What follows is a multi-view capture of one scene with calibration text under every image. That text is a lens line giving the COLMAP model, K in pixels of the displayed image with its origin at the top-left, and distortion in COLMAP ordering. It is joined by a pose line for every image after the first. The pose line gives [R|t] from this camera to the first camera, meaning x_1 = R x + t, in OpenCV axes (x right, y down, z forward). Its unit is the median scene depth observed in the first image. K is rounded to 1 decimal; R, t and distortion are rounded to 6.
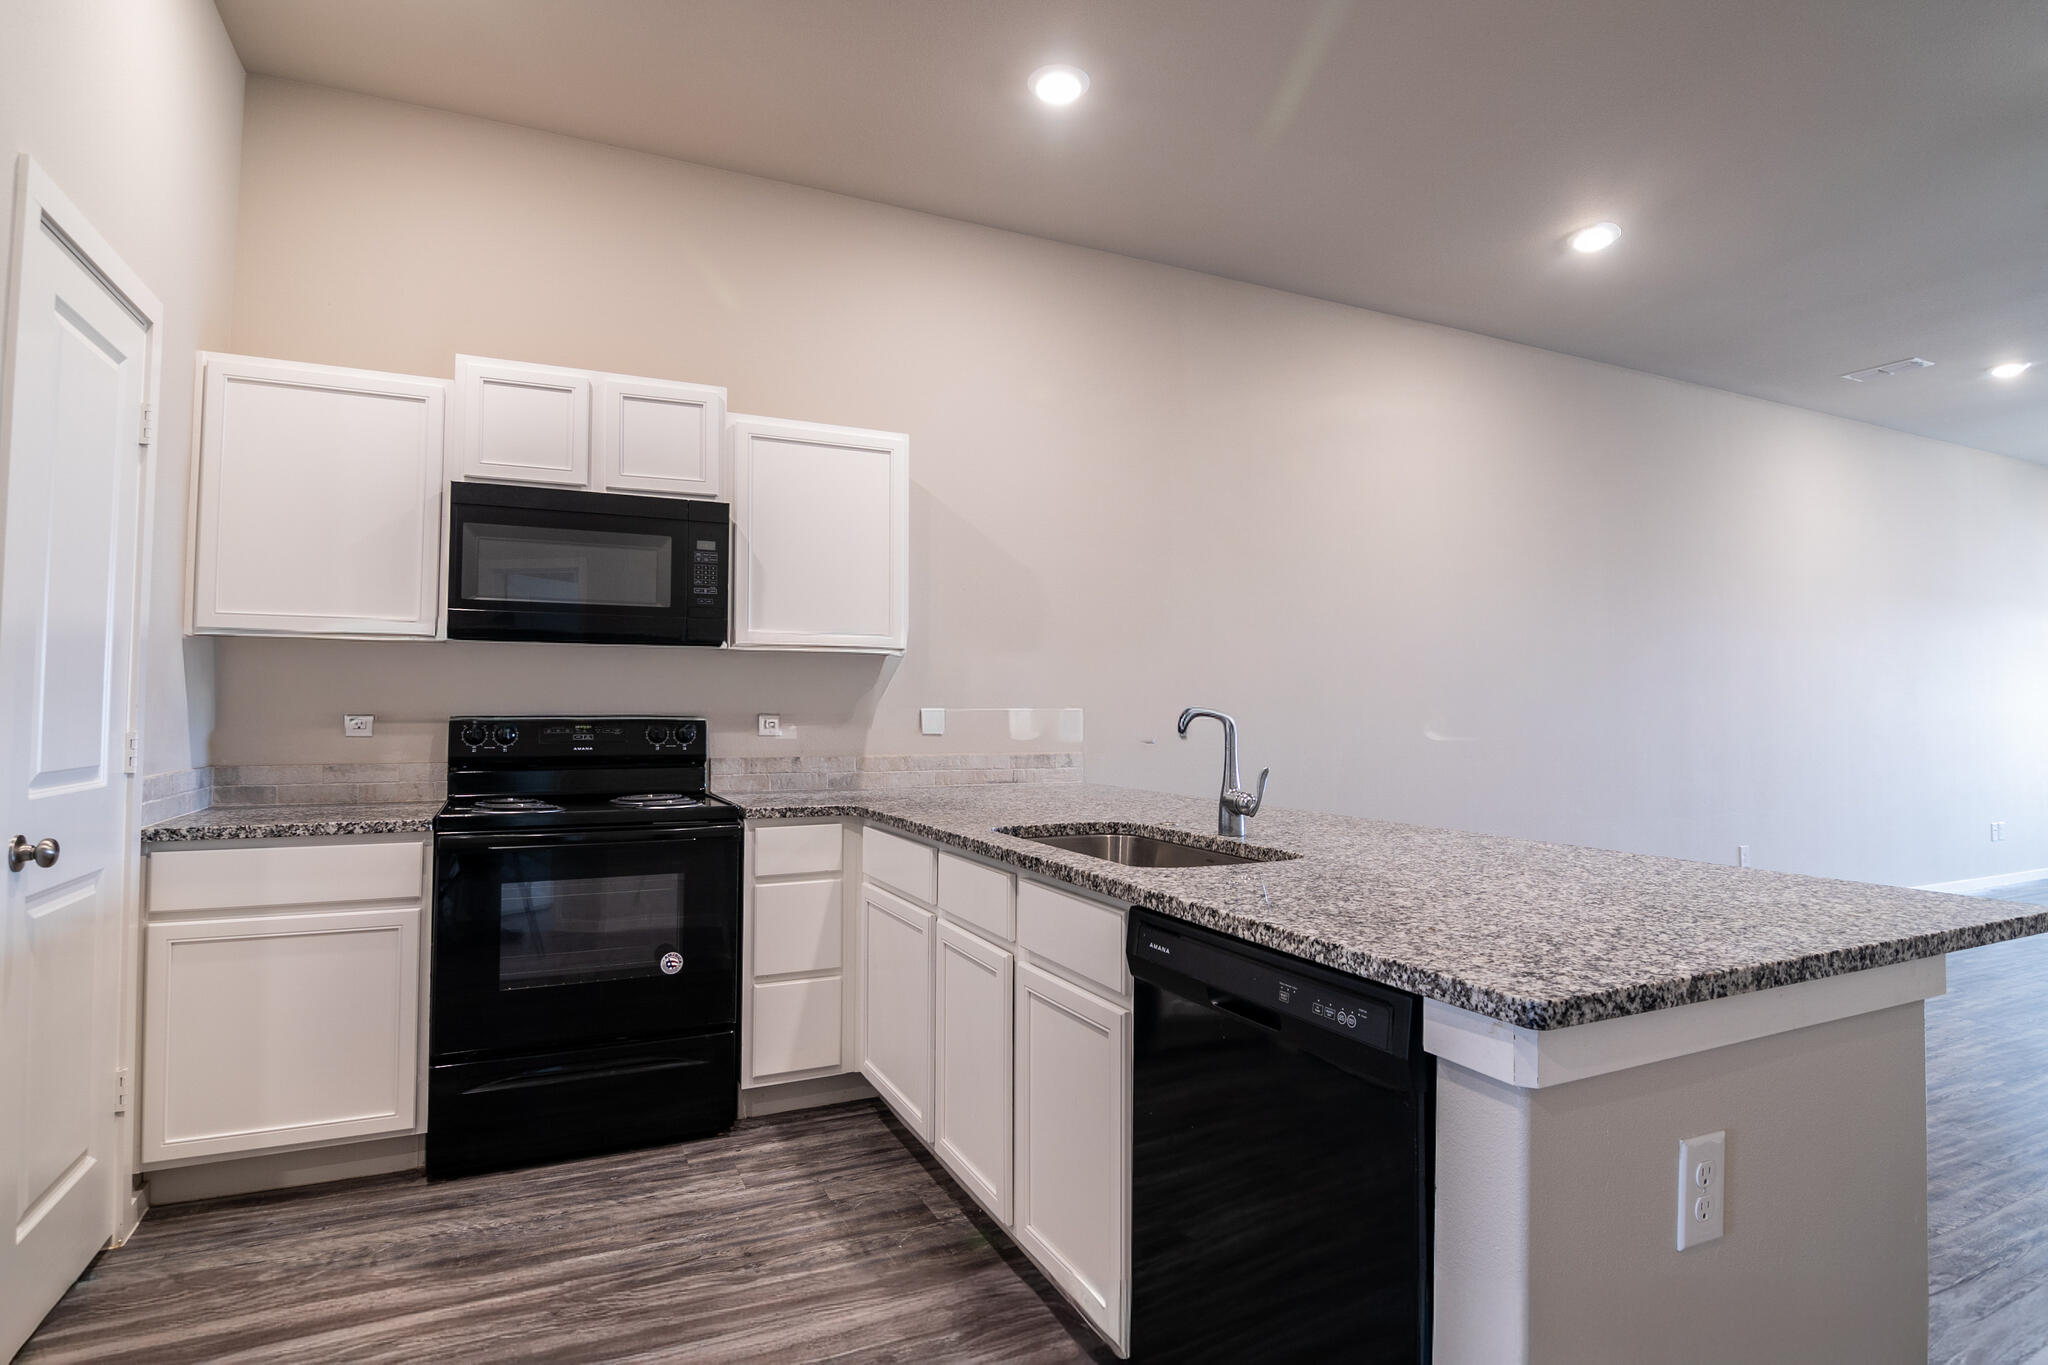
lens RADIAL K [[1072.1, 0, 1055.7], [0, 1072.1, 659.7], [0, 0, 1]] dist [-0.033271, -0.000503]
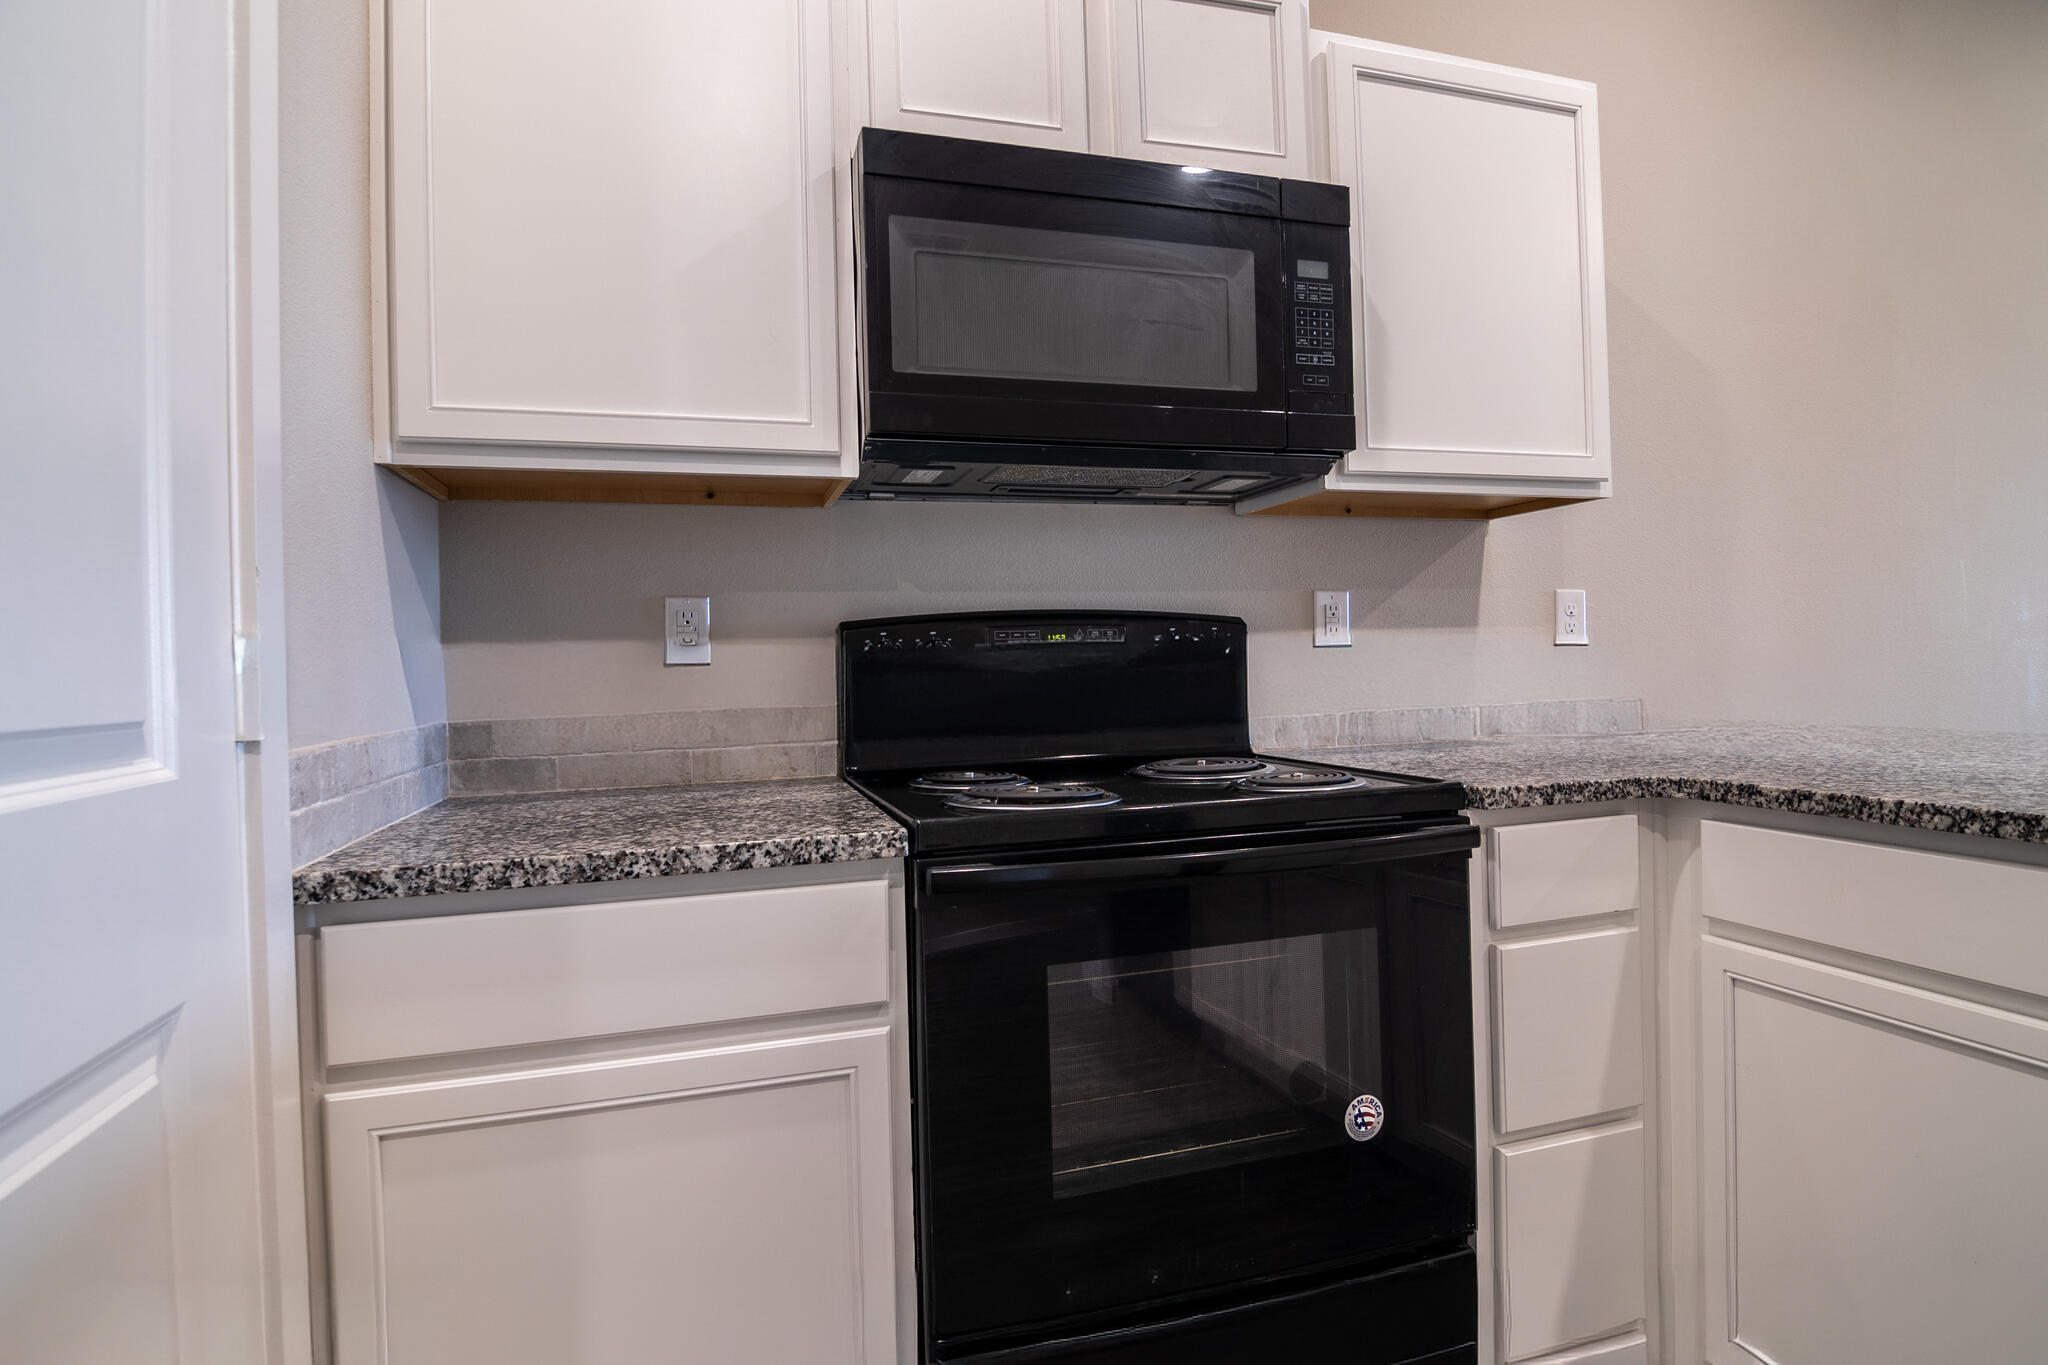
lens RADIAL K [[1046.1, 0, 1025.5], [0, 1046.1, 670.3], [0, 0, 1]] dist [-0.023429, -0.000218]
pose [[0.985252, -0.027329, -0.168912, -0.424806], [0.036462, 0.998022, 0.051203, 0.058156], [0.167179, -0.056606, 0.984300, 0.532330]]
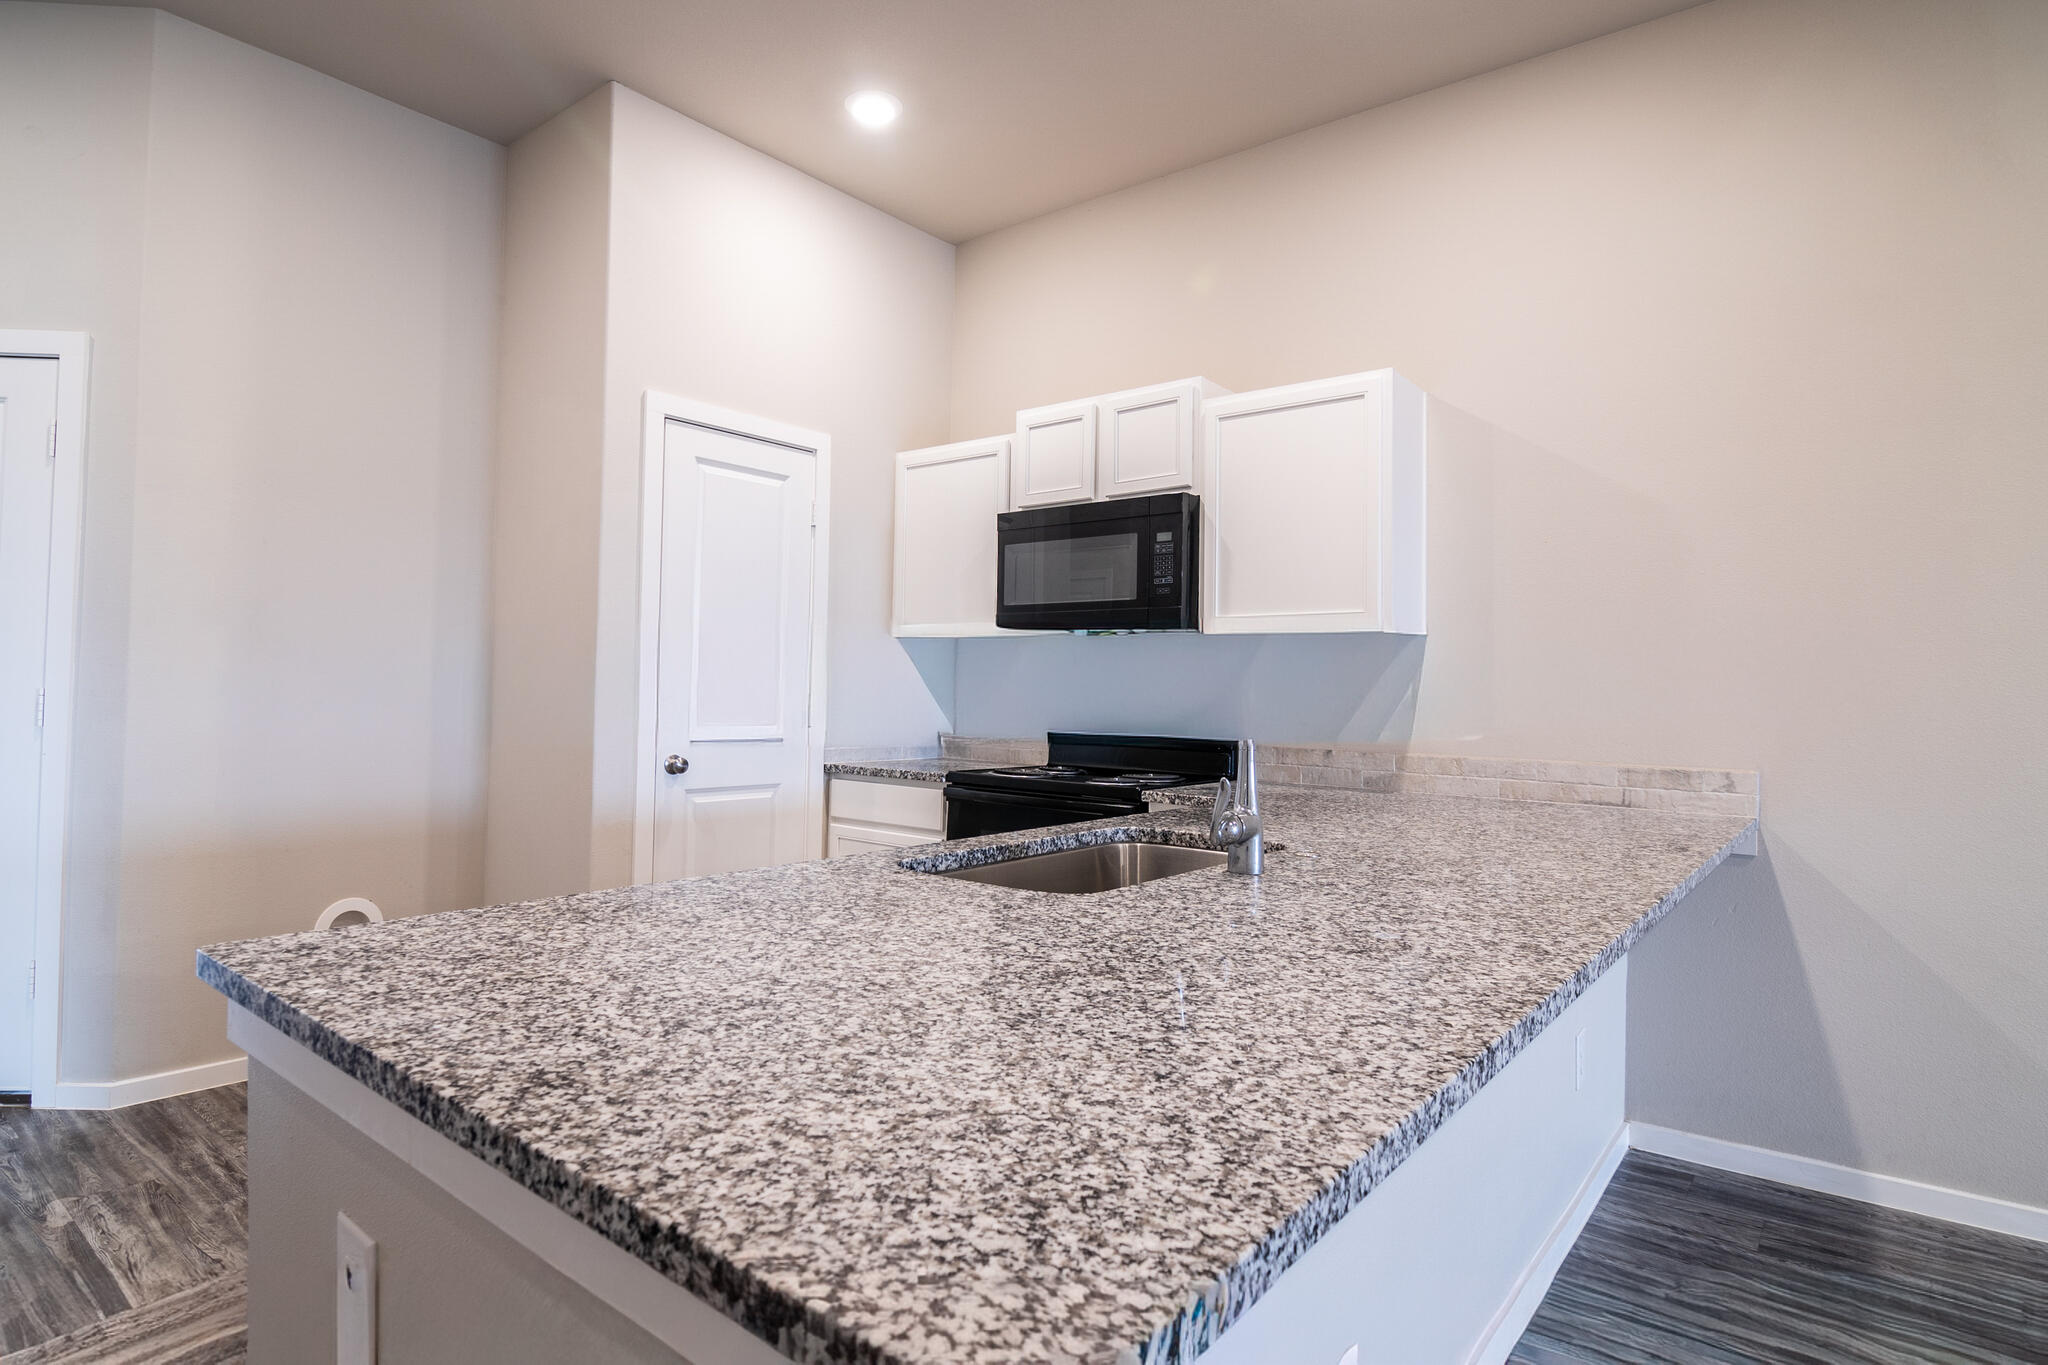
lens RADIAL K [[1046.1, 0, 1025.5], [0, 1046.1, 670.3], [0, 0, 1]] dist [-0.023429, -0.000218]
pose [[0.412665, -0.012150, -0.910802, 0.596278], [0.023896, 0.999711, -0.002509, 0.024086], [0.910569, -0.020730, 0.412837, 0.506607]]
